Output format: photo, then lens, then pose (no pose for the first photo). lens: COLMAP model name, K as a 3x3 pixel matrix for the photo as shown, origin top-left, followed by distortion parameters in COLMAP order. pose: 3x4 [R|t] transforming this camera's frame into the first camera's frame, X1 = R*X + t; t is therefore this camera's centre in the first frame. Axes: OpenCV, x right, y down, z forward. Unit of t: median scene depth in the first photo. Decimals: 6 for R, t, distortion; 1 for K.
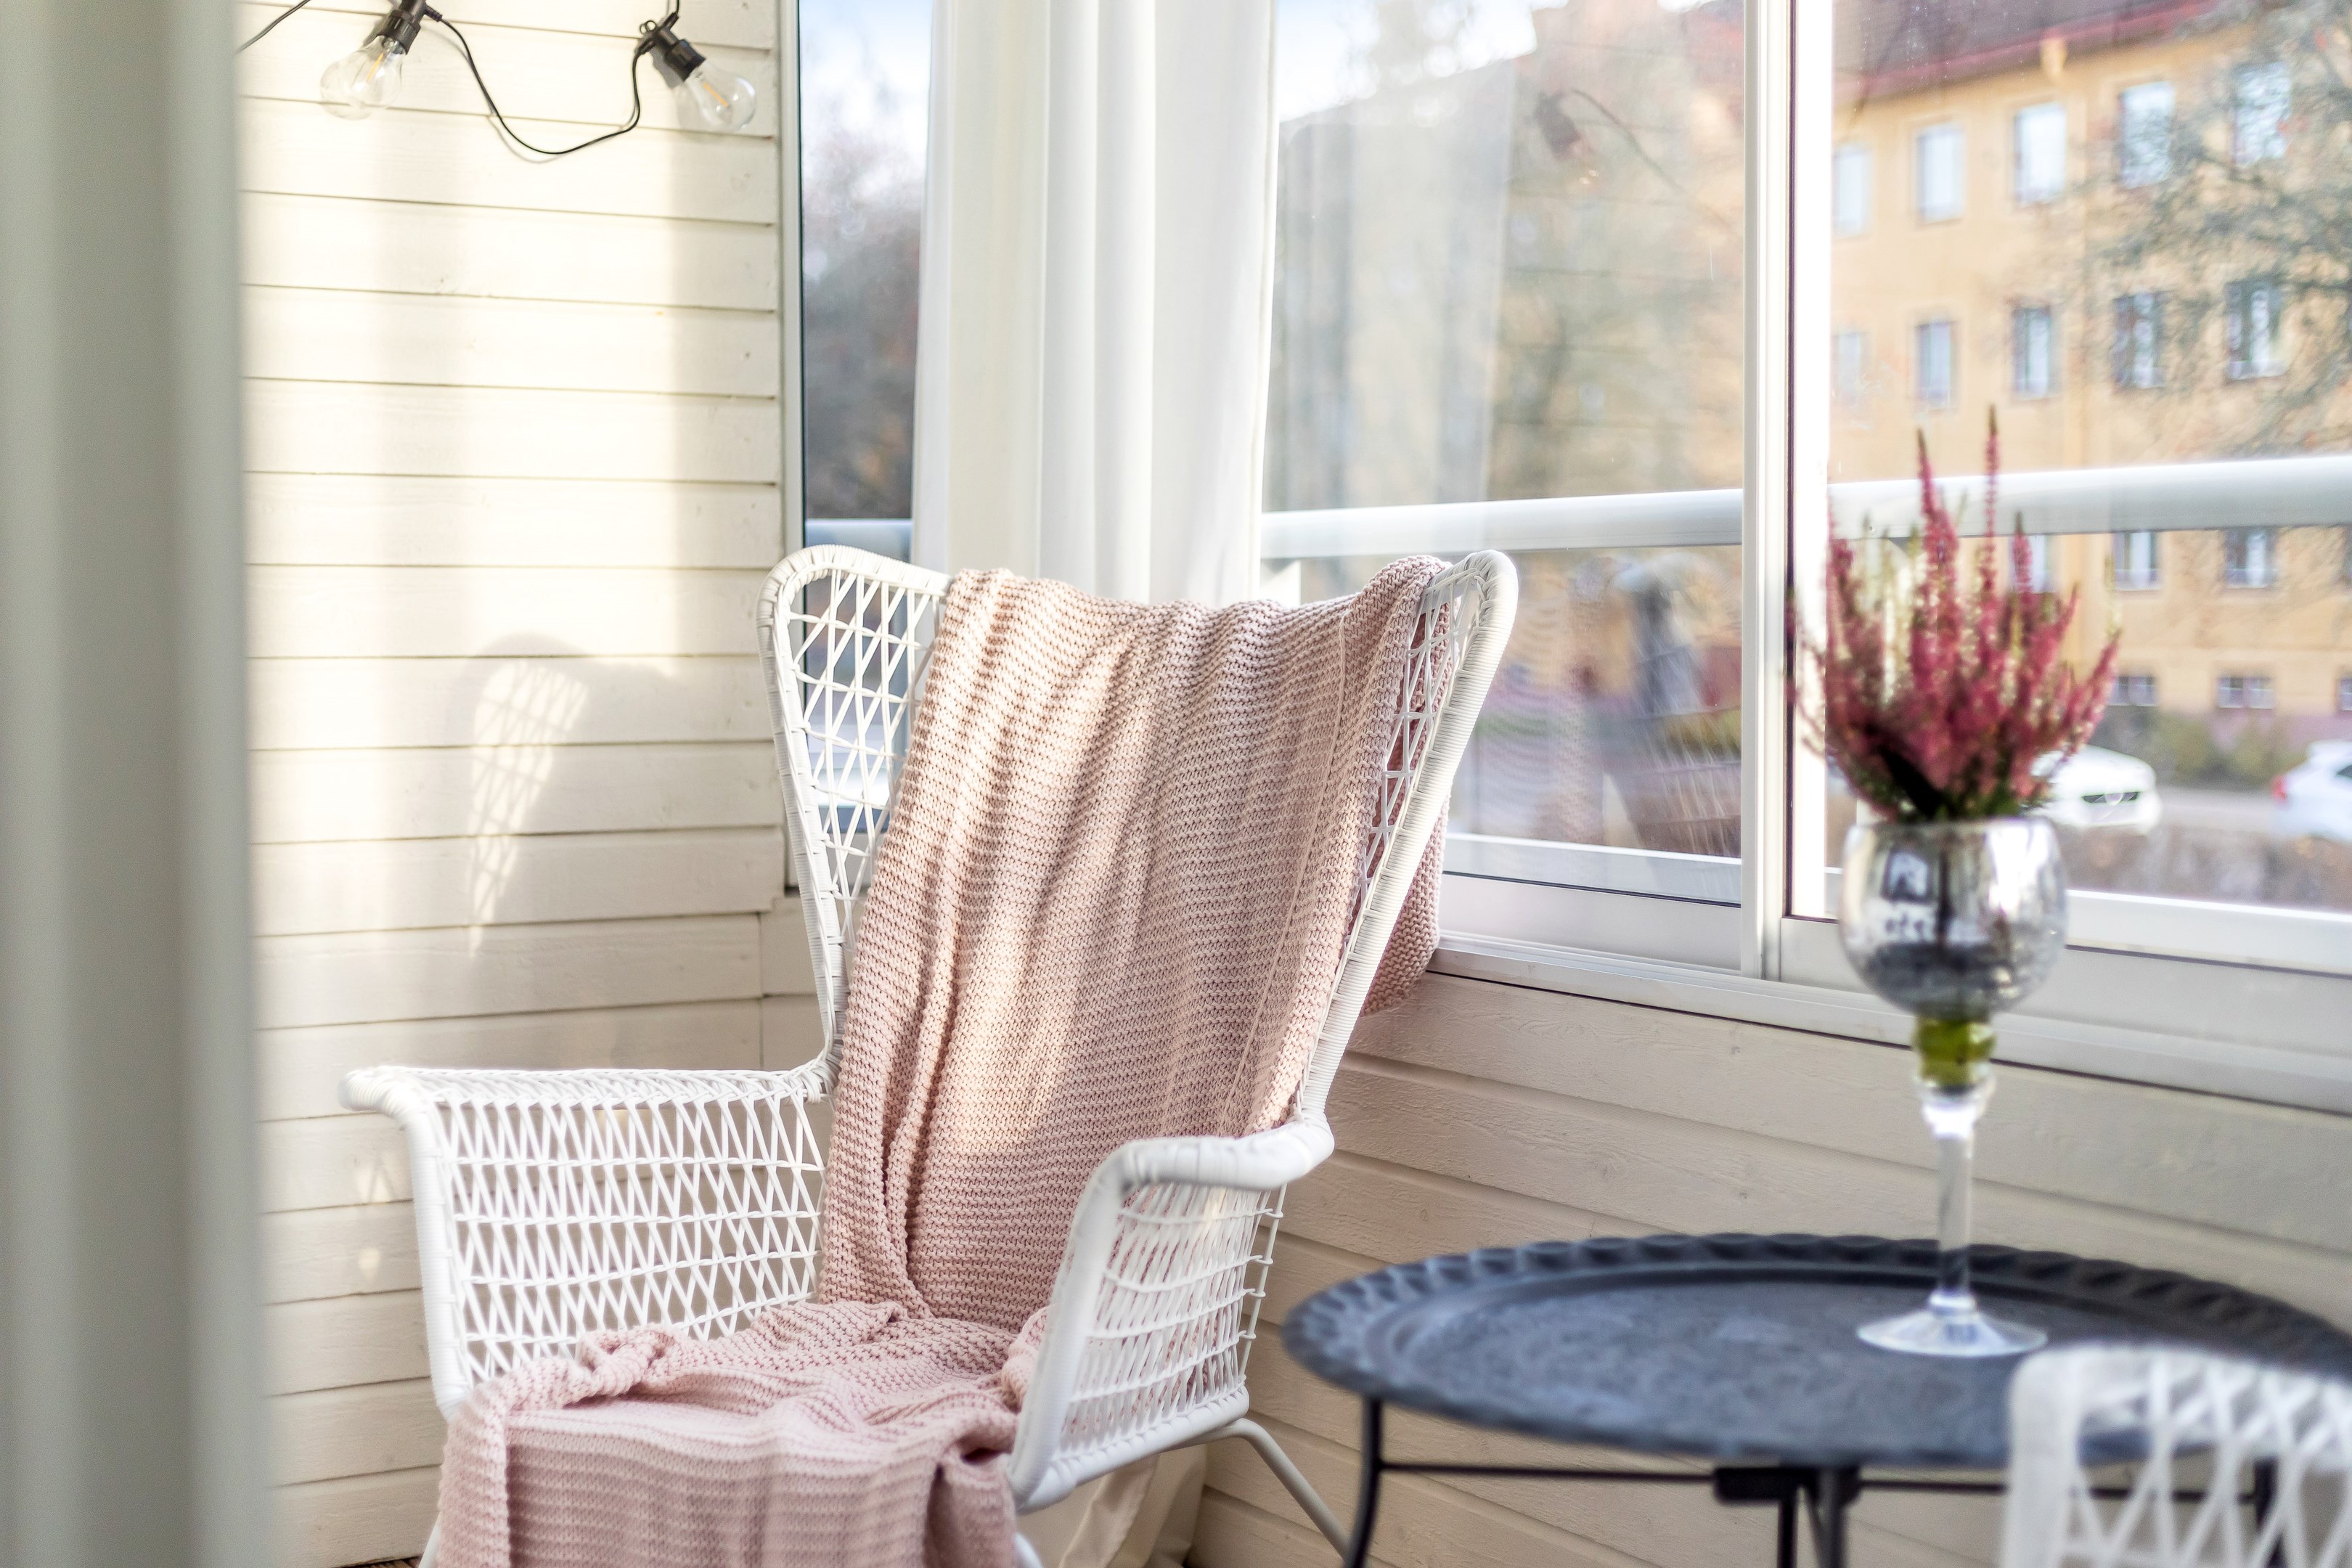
lens RADIAL K [[3513.4, 0, 1176.0], [0, 3513.4, 784.0], [0, 0, 1]] dist [-0.001872, 0.003153]
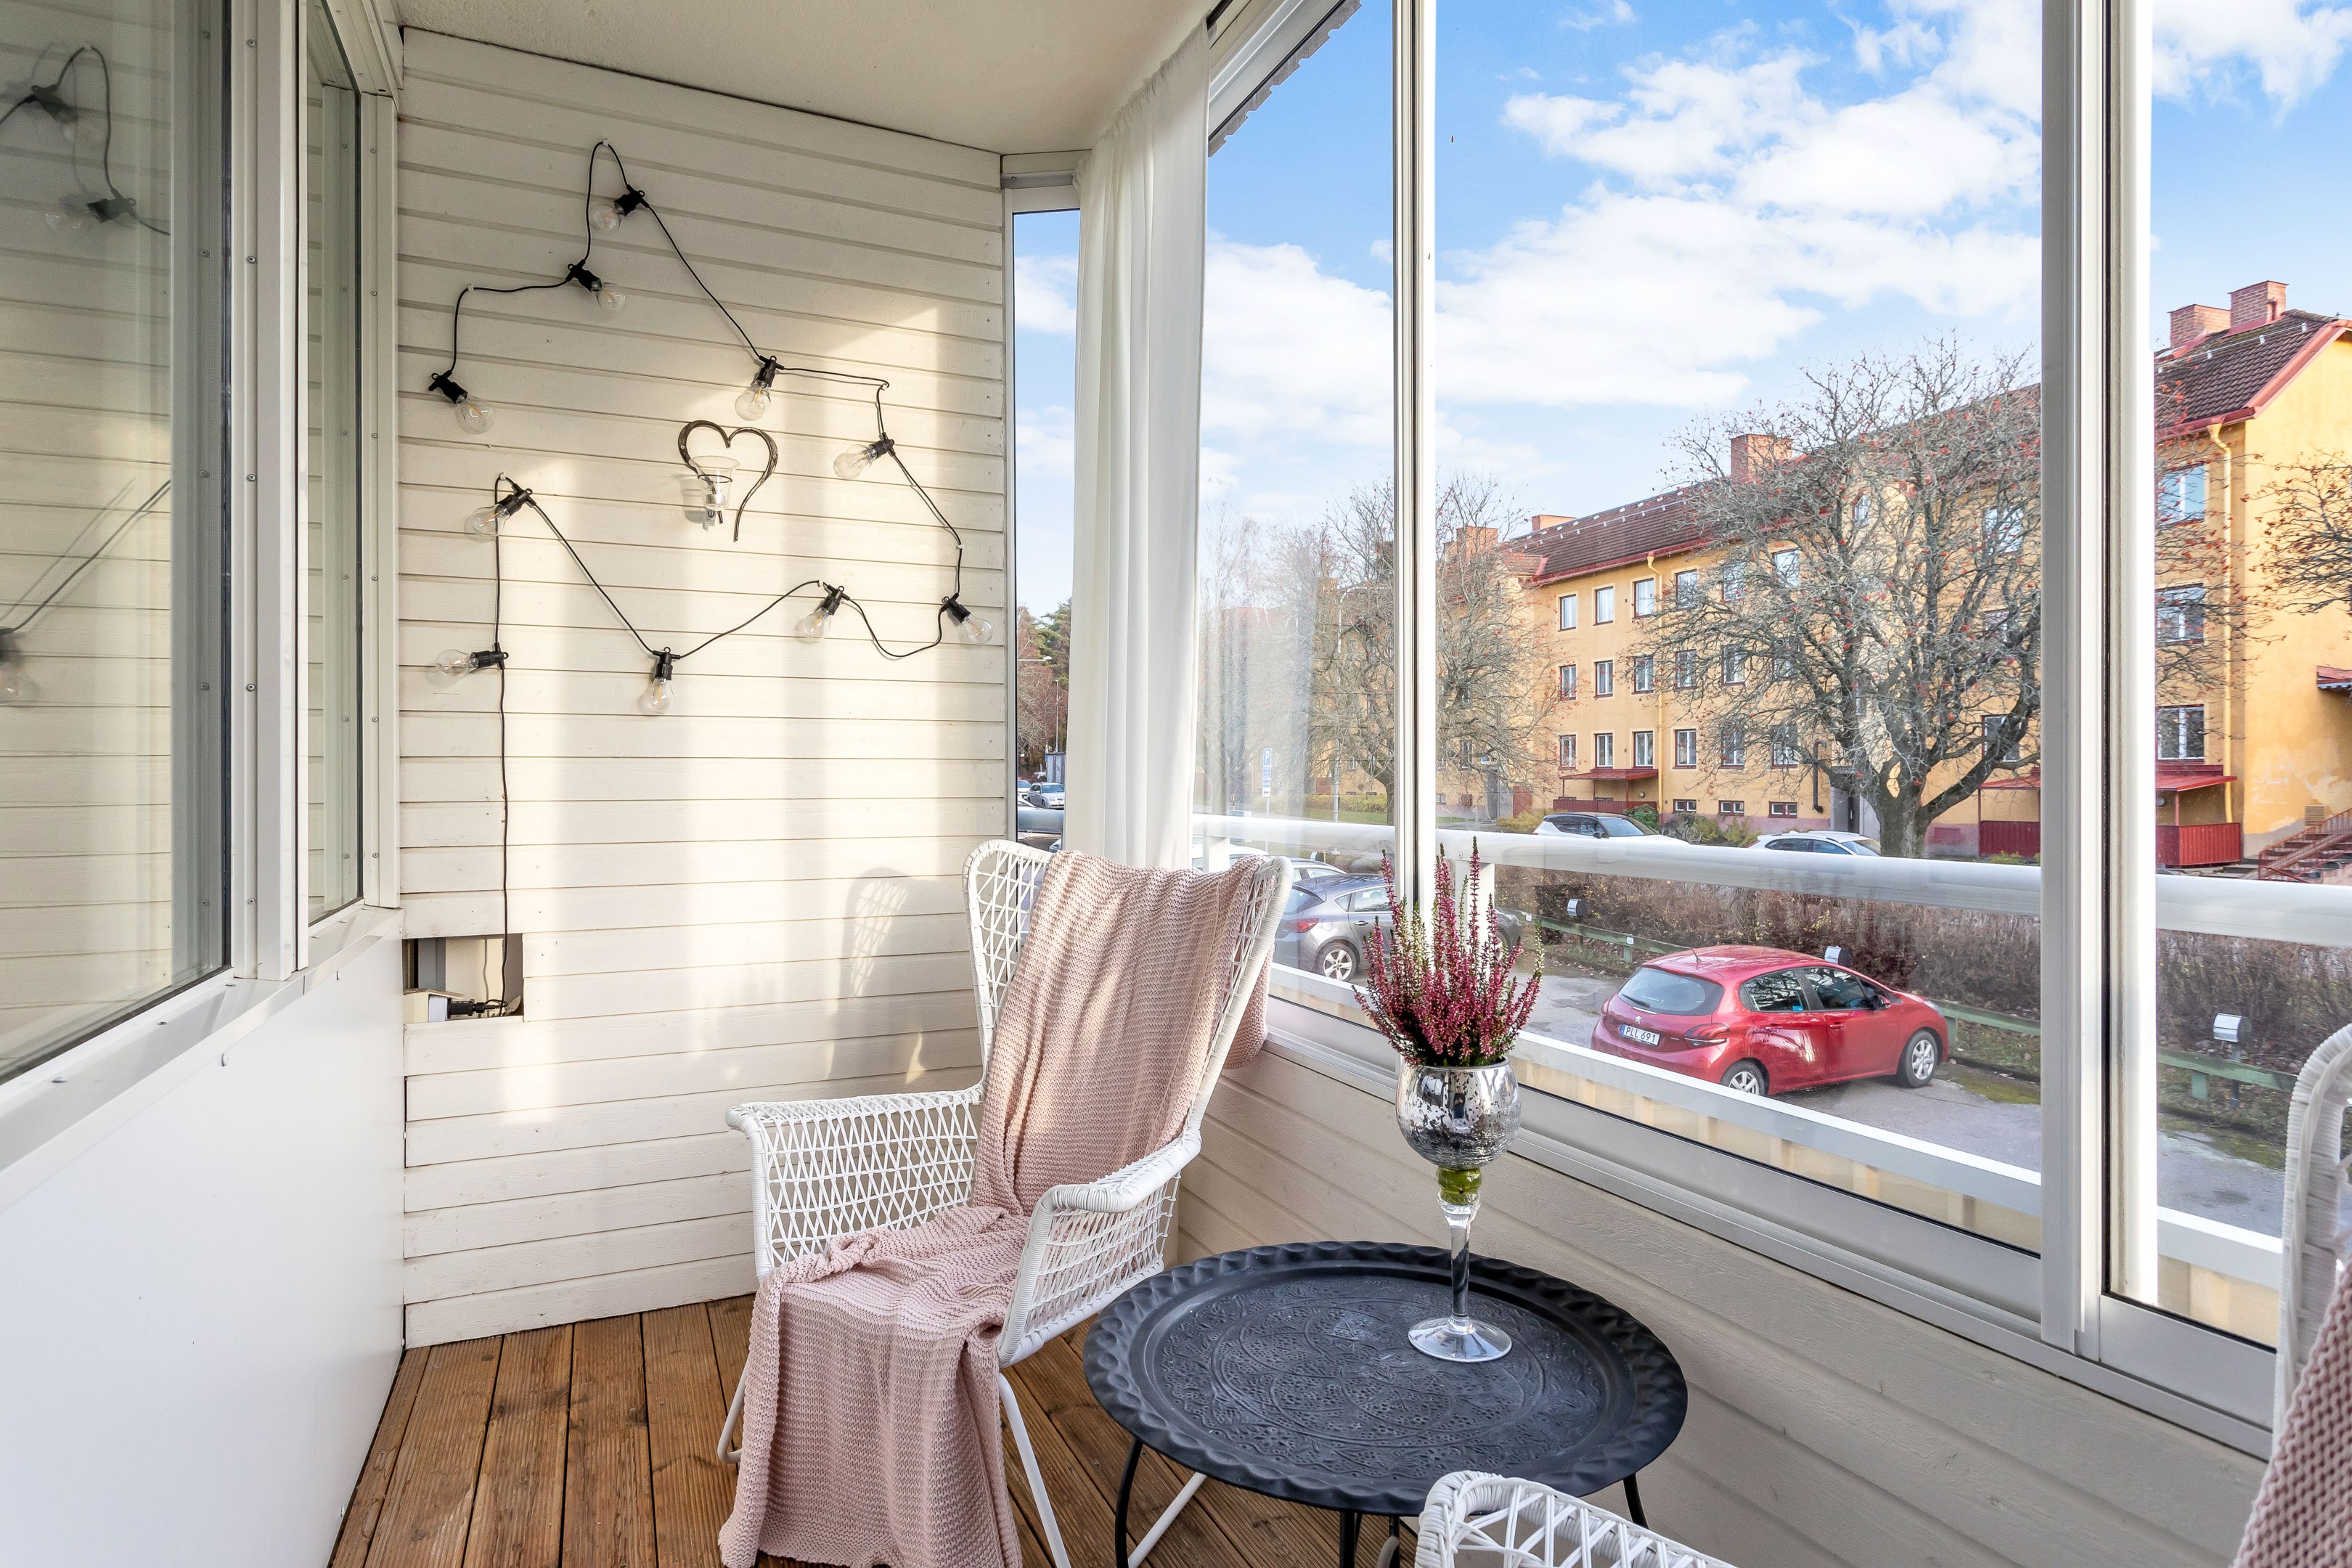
lens RADIAL K [[1305.5, 0, 1177.9], [0, 1305.5, 772.9], [0, 0, 1]] dist [-0.001071, -0.000921]
pose [[0.993859, 0.000738, -0.110654, 0.112251], [-0.005524, 0.999062, -0.042949, -0.081724], [0.110518, 0.043297, 0.992931, 0.219488]]
